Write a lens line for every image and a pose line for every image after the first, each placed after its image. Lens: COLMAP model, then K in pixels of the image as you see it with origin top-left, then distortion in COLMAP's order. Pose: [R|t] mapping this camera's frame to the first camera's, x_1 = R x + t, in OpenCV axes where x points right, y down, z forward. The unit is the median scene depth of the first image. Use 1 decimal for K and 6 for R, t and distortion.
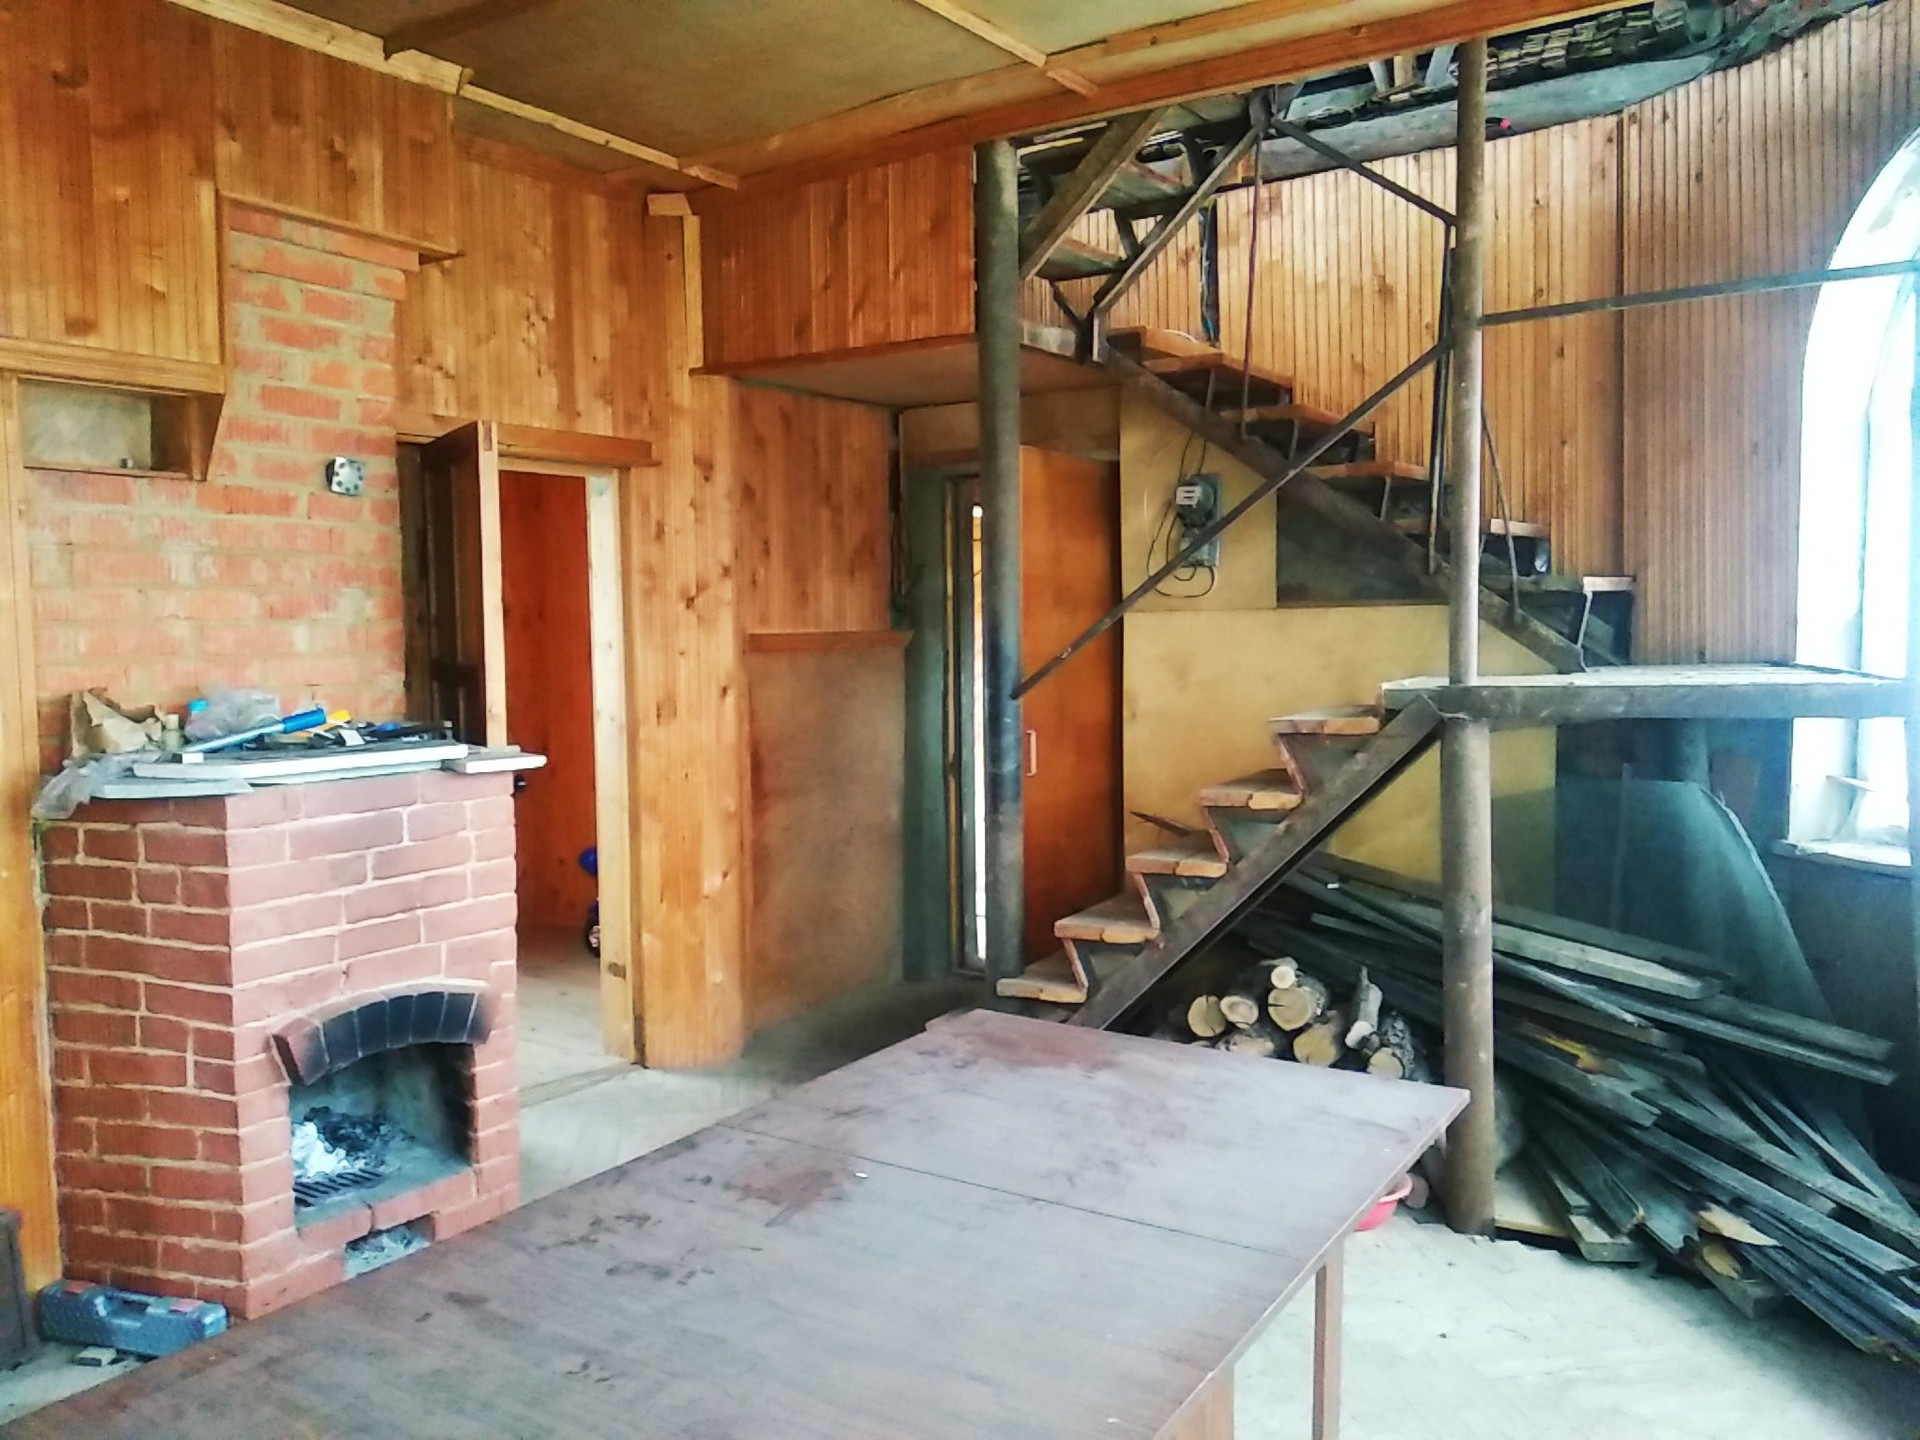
lens RADIAL K [[1488.1, 0, 972.6], [0, 1488.1, 712.9], [0, 0, 1]] dist [0.008907, -0.004622]
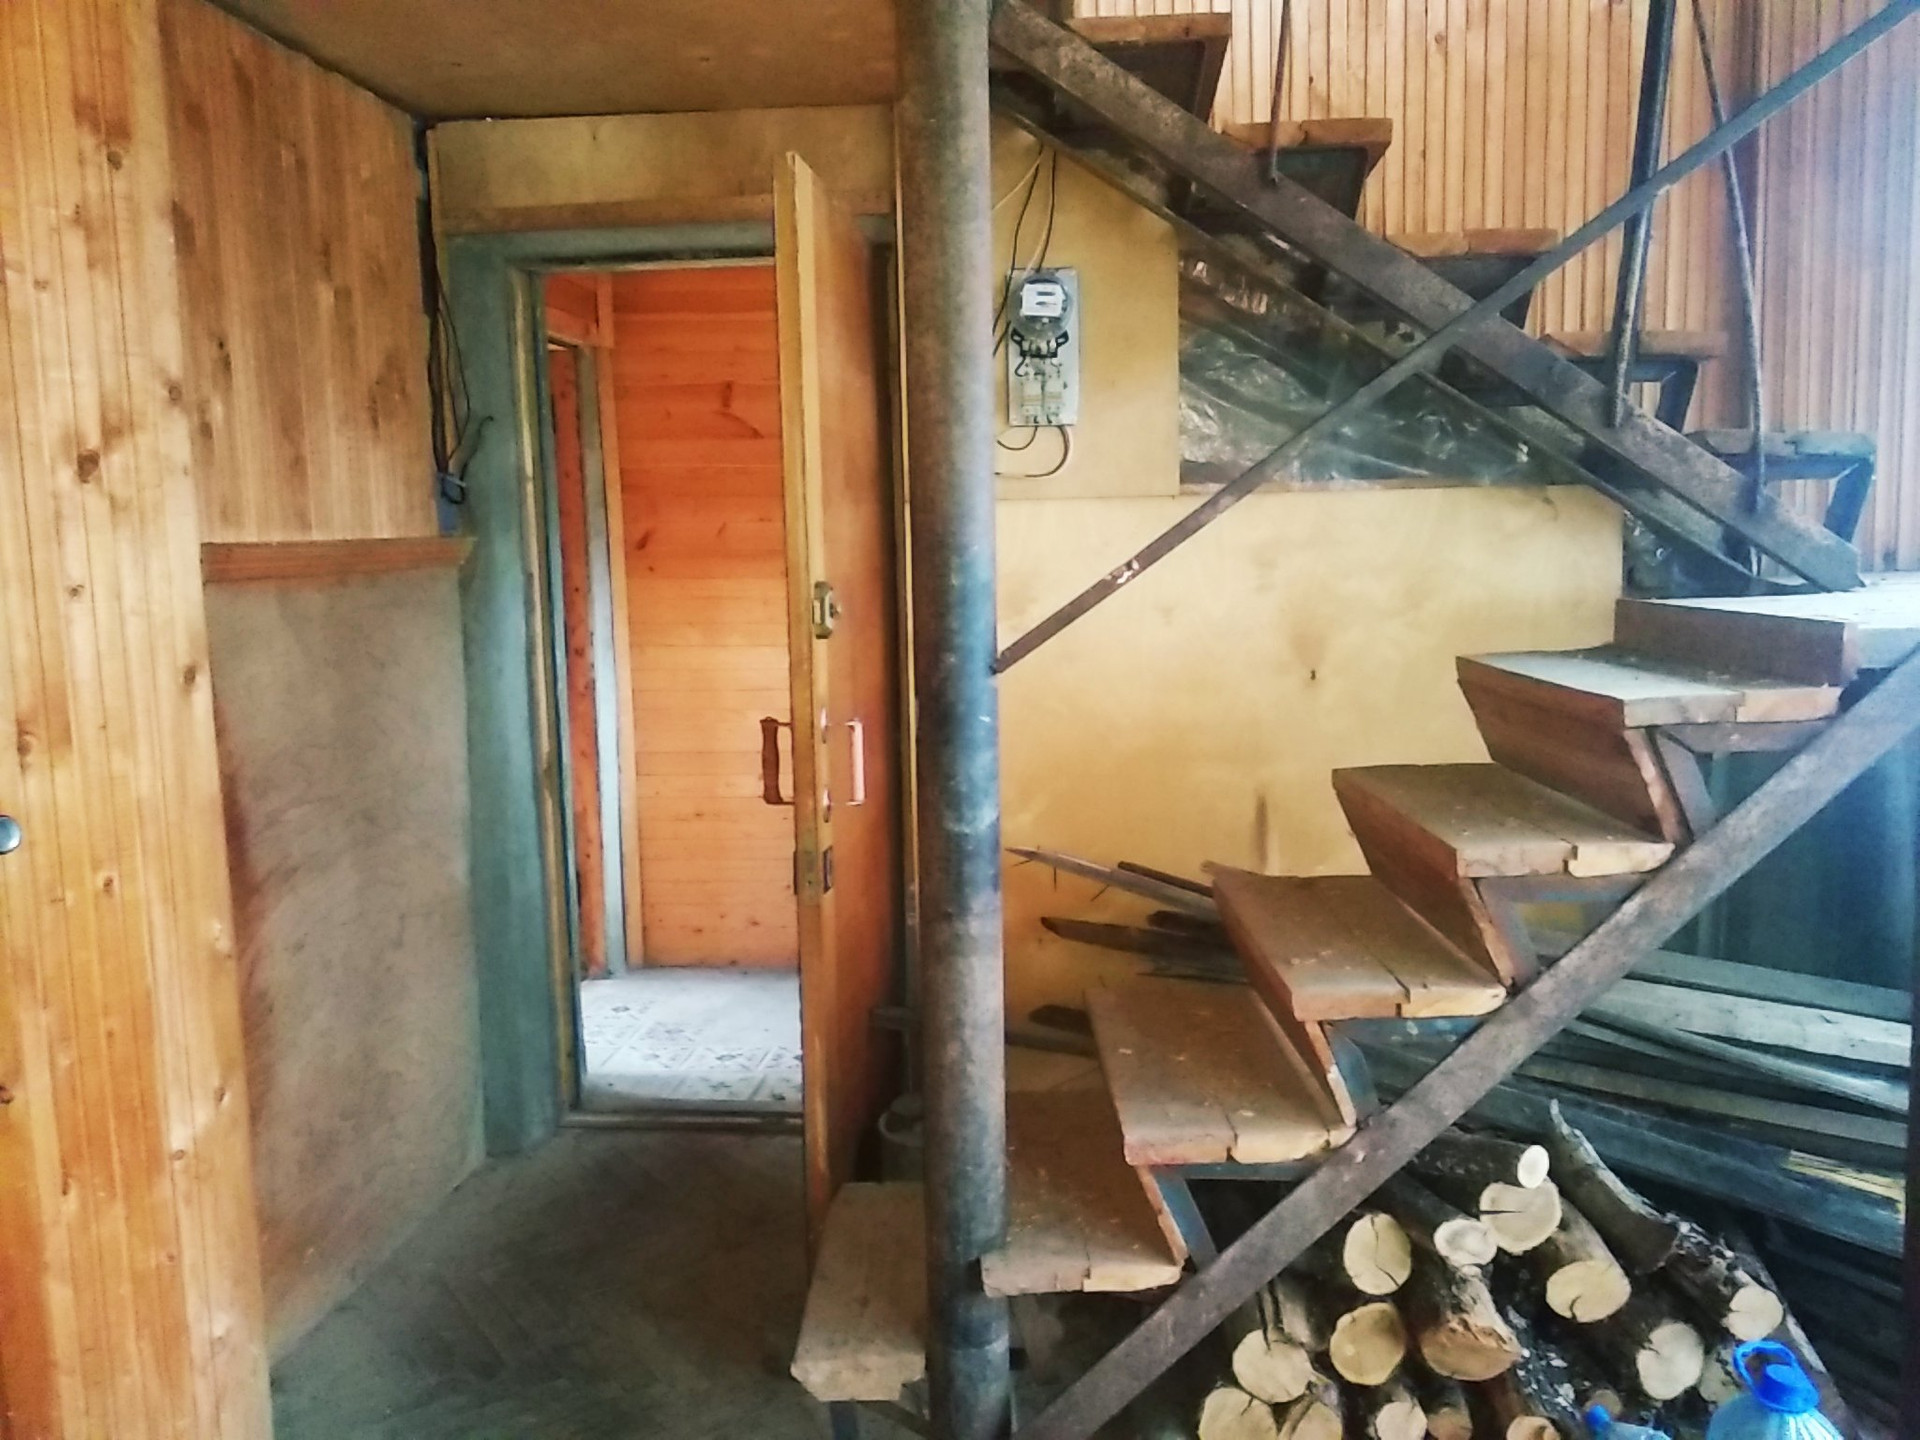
lens RADIAL K [[1434.0, 0, 947.3], [0, 1434.0, 715.5], [0, 0, 1]] dist [0.034286, -0.056208]
pose [[0.873198, -0.065564, 0.482935, -0.178239], [0.036927, 0.996962, 0.068580, -0.024140], [-0.485965, -0.042050, 0.872966, 0.535698]]
